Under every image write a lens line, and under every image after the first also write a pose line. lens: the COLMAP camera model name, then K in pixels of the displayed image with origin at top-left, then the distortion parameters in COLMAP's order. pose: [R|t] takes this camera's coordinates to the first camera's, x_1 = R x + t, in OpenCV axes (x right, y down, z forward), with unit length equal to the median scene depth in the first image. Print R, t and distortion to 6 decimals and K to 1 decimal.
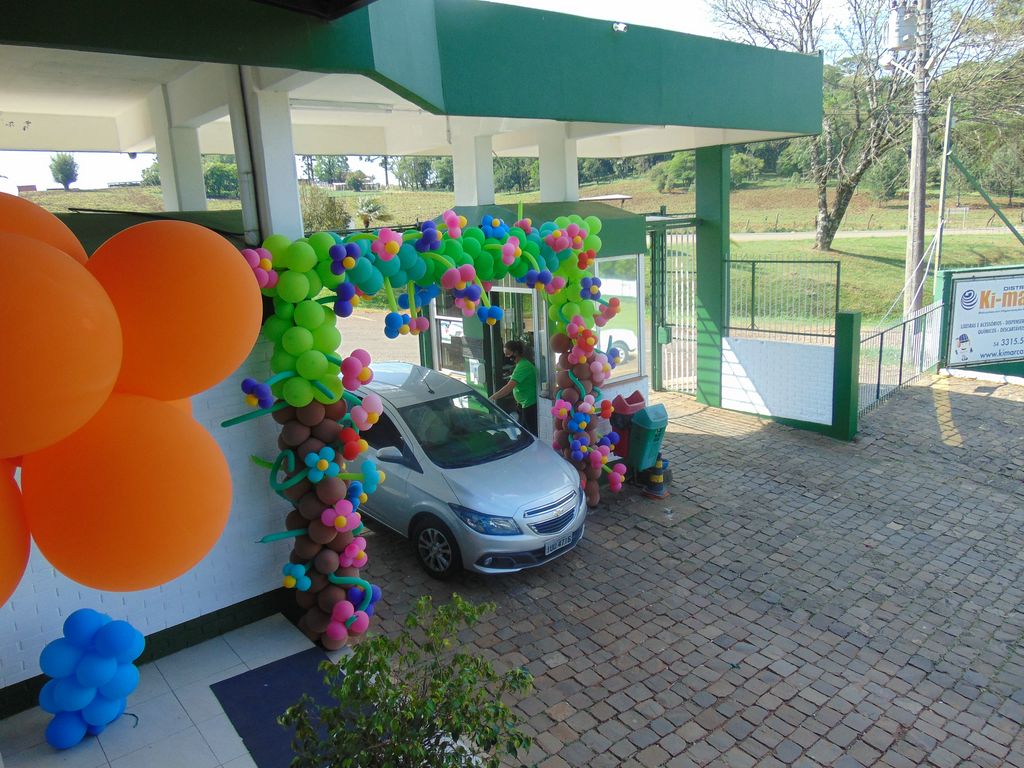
lens RADIAL K [[771.3, 0, 513.5], [0, 771.3, 381.6], [0, 0, 1]] dist [-0.020341, 0.060509]
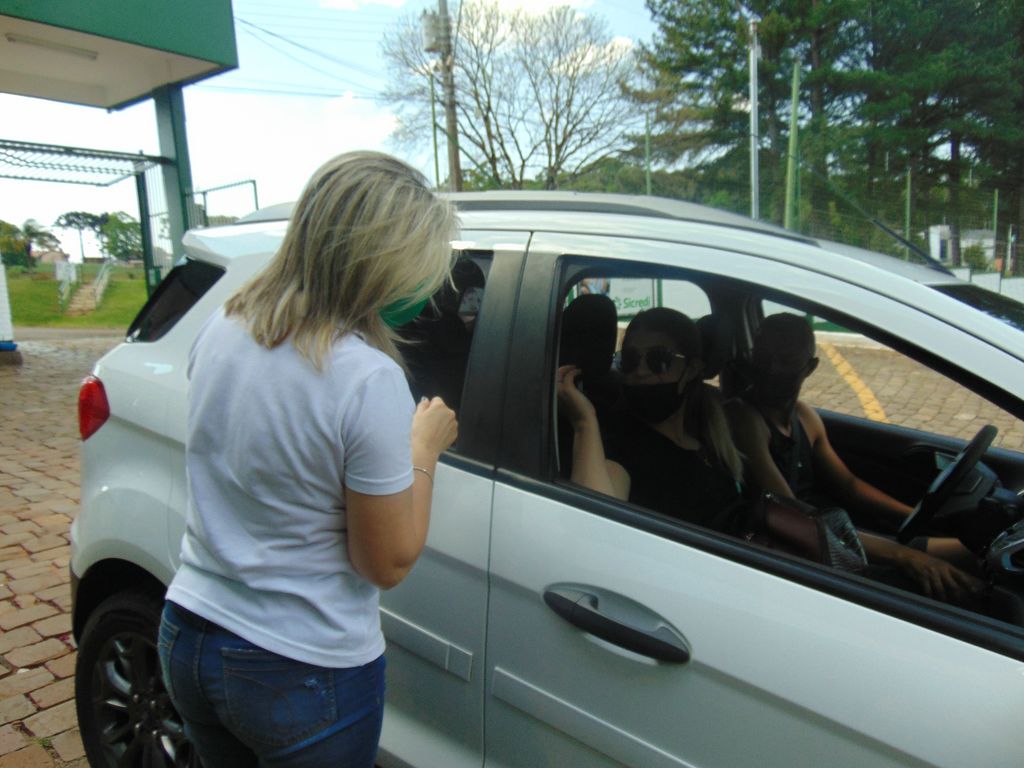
lens RADIAL K [[771.3, 0, 510.6], [0, 771.3, 381.3], [0, 0, 1]] dist [-0.020341, 0.060509]
pose [[0.977181, -0.028845, 0.210443, 0.638083], [0.051154, 0.993535, -0.101350, 0.297049], [-0.206159, 0.109802, 0.972338, -0.106379]]
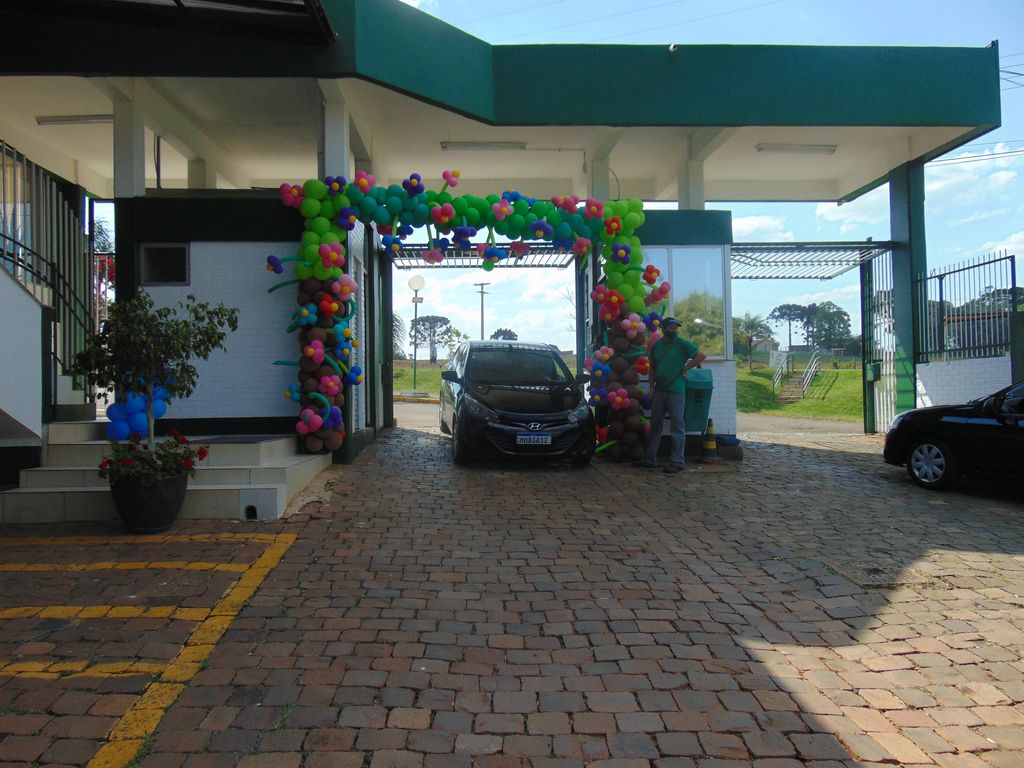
lens RADIAL K [[771.3, 0, 513.8], [0, 771.3, 382.9], [0, 0, 1]] dist [-0.020341, 0.060509]
pose [[0.807717, 0.020112, -0.589227, 0.575457], [-0.146040, 0.975097, -0.166910, 0.251619], [0.571196, 0.220866, 0.790540, 0.020107]]
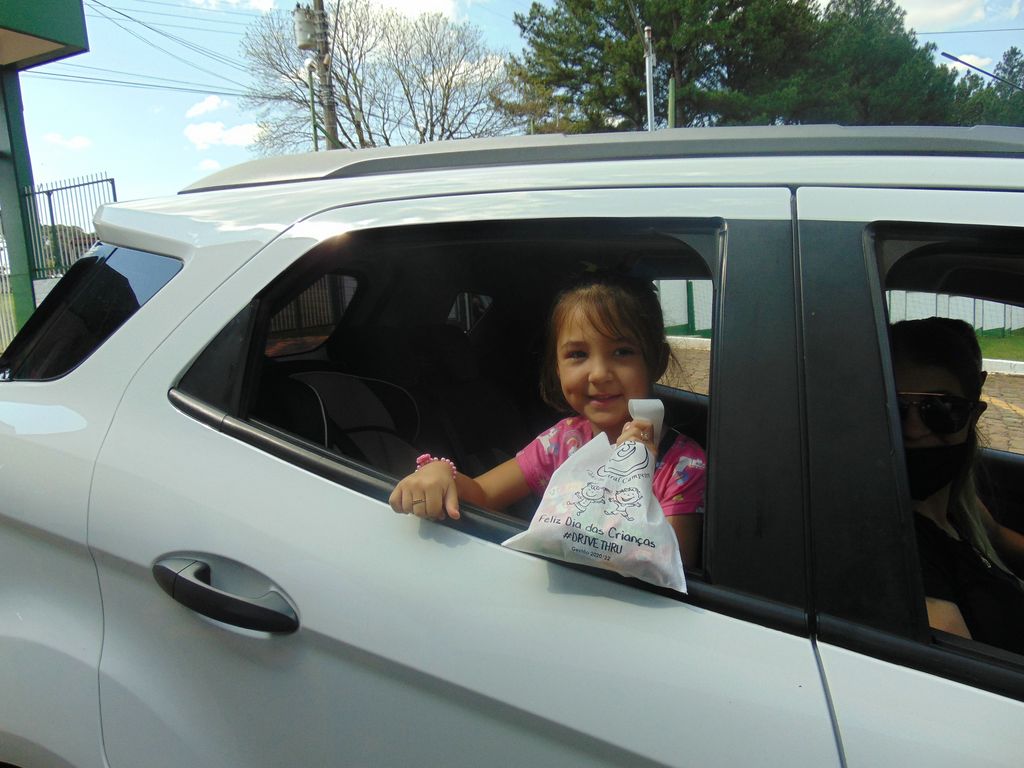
lens RADIAL K [[771.3, 0, 512.8], [0, 771.3, 378.3], [0, 0, 1]] dist [-0.020341, 0.060509]
pose [[0.926733, -0.050472, 0.372315, 0.608707], [0.096998, 0.989484, -0.107302, 0.279536], [-0.362984, 0.135554, 0.921883, -0.023795]]
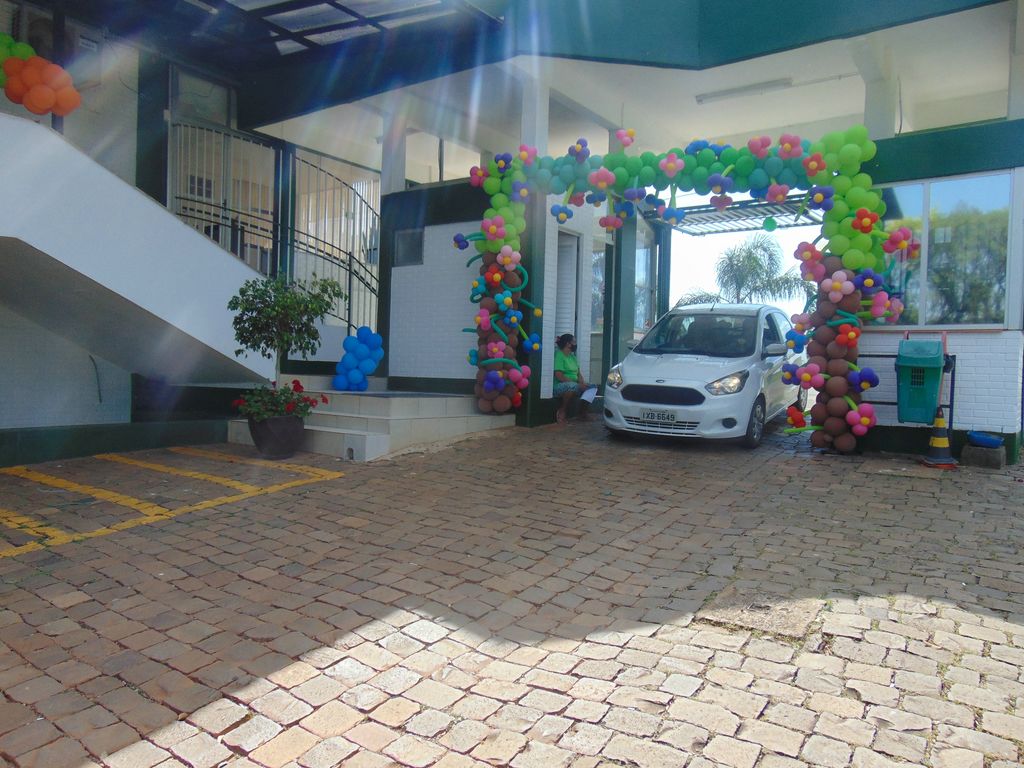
lens RADIAL K [[771.3, 0, 512.6], [0, 771.3, 383.6], [0, 0, 1]] dist [-0.020341, 0.060509]
pose [[0.259076, 0.065542, -0.963631, 0.810849], [-0.243378, 0.969931, 0.000538, 0.169658], [0.934691, 0.234387, 0.267237, 0.378759]]
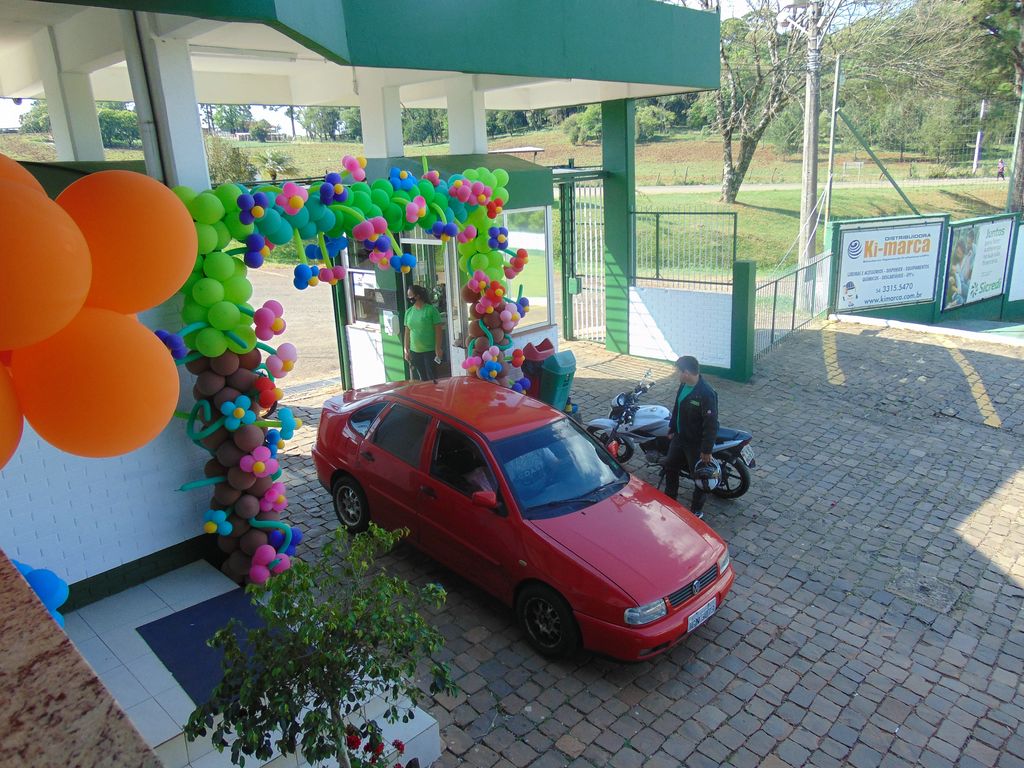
lens RADIAL K [[771.3, 0, 513.6], [0, 771.3, 382.1], [0, 0, 1]] dist [-0.020341, 0.060509]
pose [[0.994193, -0.026061, 0.104412, 0.005530], [0.019904, 0.998025, 0.059587, 0.007357], [-0.105759, -0.057162, 0.992747, -0.032408]]
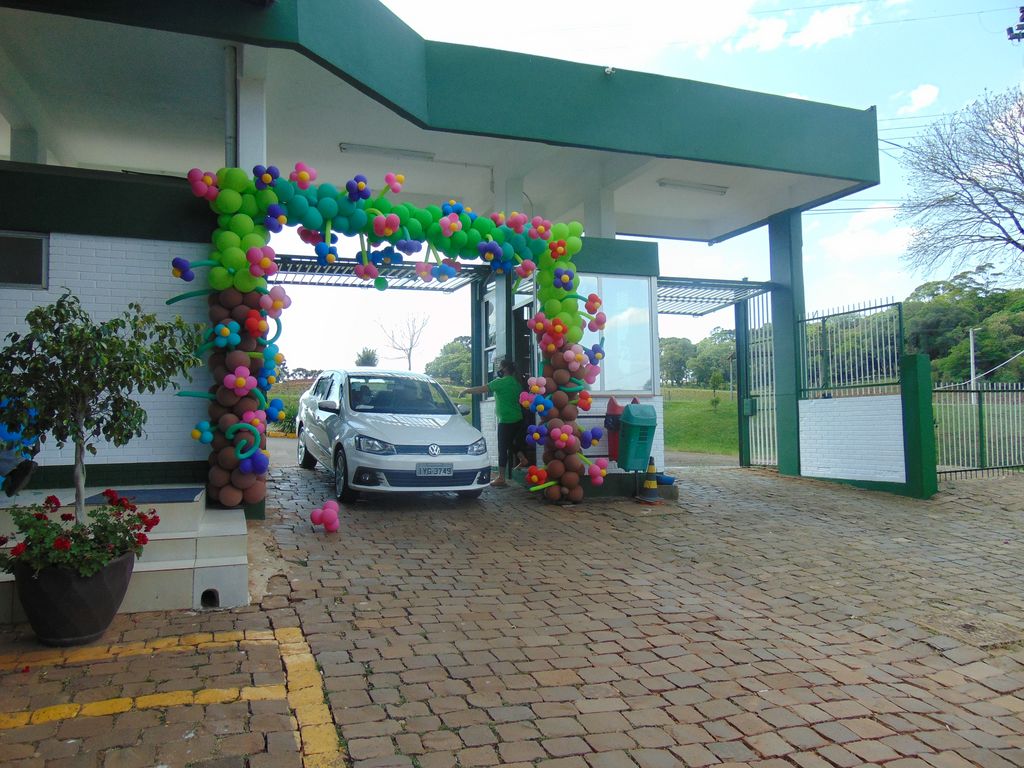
lens RADIAL K [[771.3, 0, 512.5], [0, 771.3, 381.5], [0, 0, 1]] dist [-0.020341, 0.060509]
pose [[0.944510, 0.013555, -0.328203, 0.338437], [-0.096805, 0.966261, -0.238681, 0.247216], [0.313894, 0.257208, 0.913955, 0.015314]]
